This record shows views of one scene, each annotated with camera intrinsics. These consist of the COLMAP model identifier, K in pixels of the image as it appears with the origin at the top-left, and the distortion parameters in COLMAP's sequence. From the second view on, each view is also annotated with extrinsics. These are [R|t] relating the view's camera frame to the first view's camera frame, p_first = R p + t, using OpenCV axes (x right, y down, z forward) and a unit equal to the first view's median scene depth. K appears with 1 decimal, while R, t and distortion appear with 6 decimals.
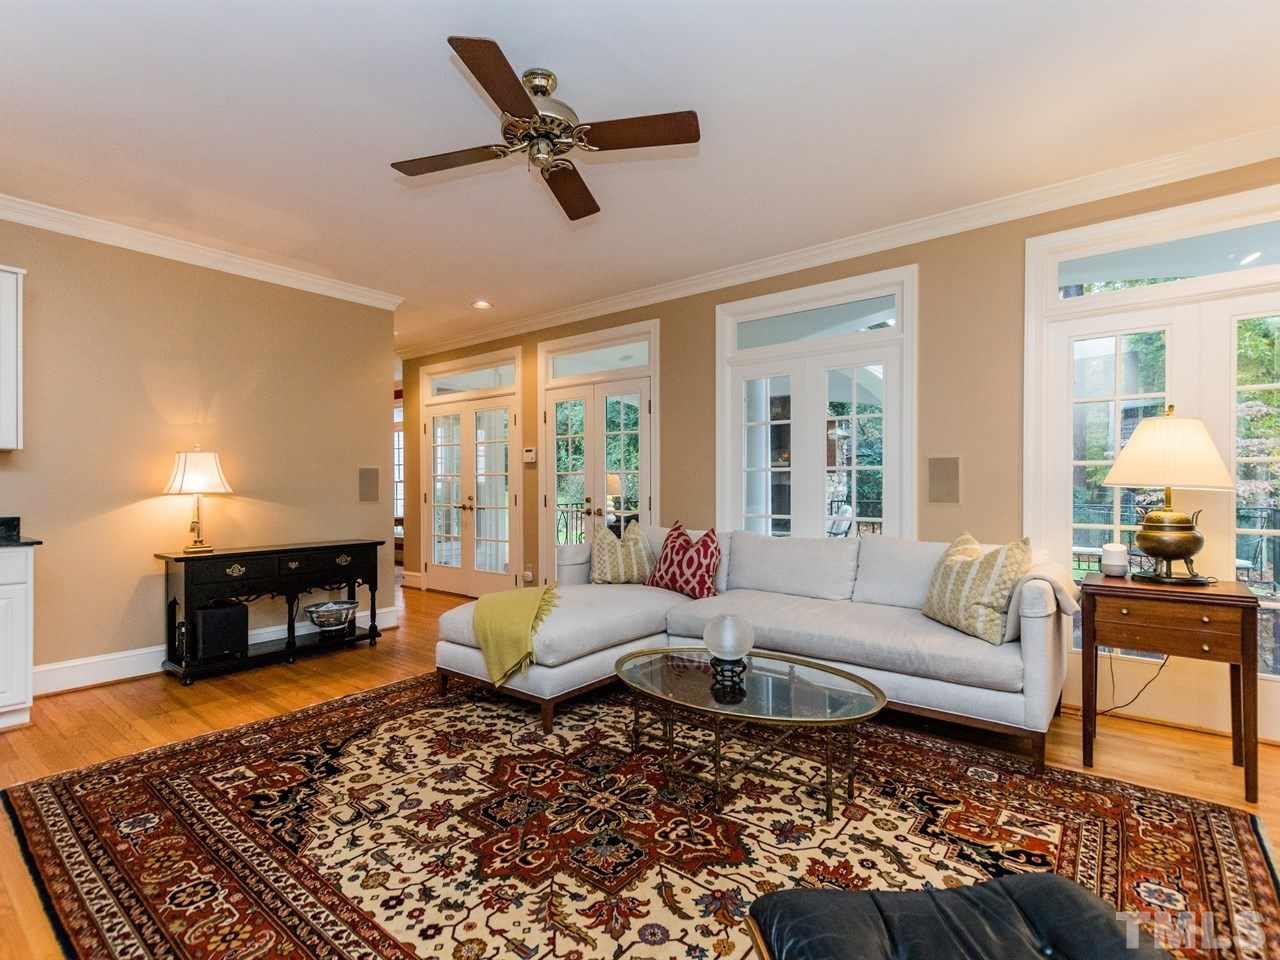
lens RADIAL K [[618.9, 0, 628.3], [0, 618.9, 486.6], [0, 0, 1]] dist [0.011310, -0.001854]
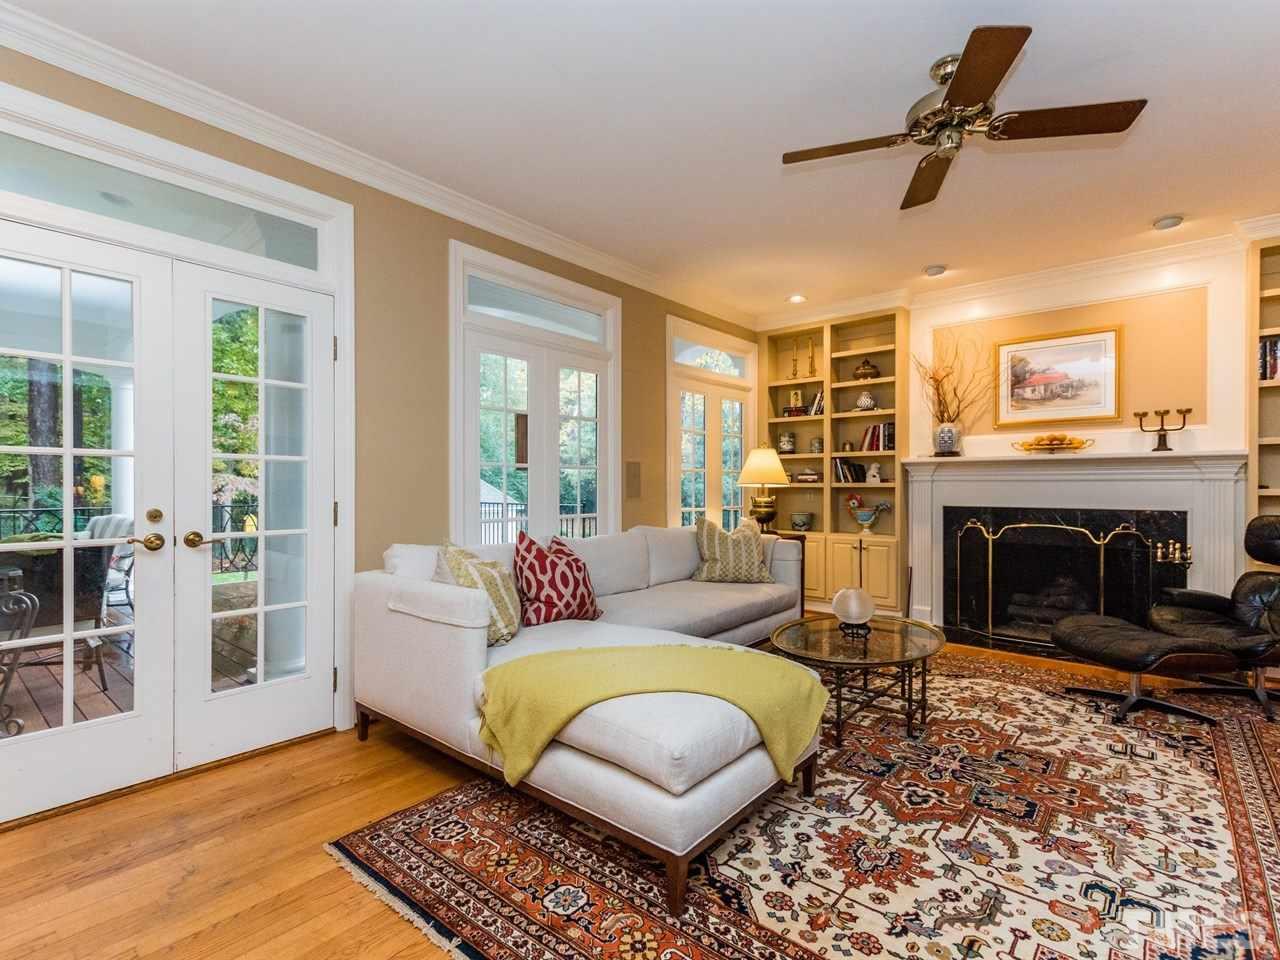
lens RADIAL K [[618.9, 0, 628.2], [0, 618.9, 480.5], [0, 0, 1]] dist [0.011310, -0.001854]
pose [[0.032791, 0.003706, 0.999455, -1.218903], [-0.001807, 0.999992, -0.003649, -0.005034], [-0.999461, -0.001686, 0.032798, 1.567668]]
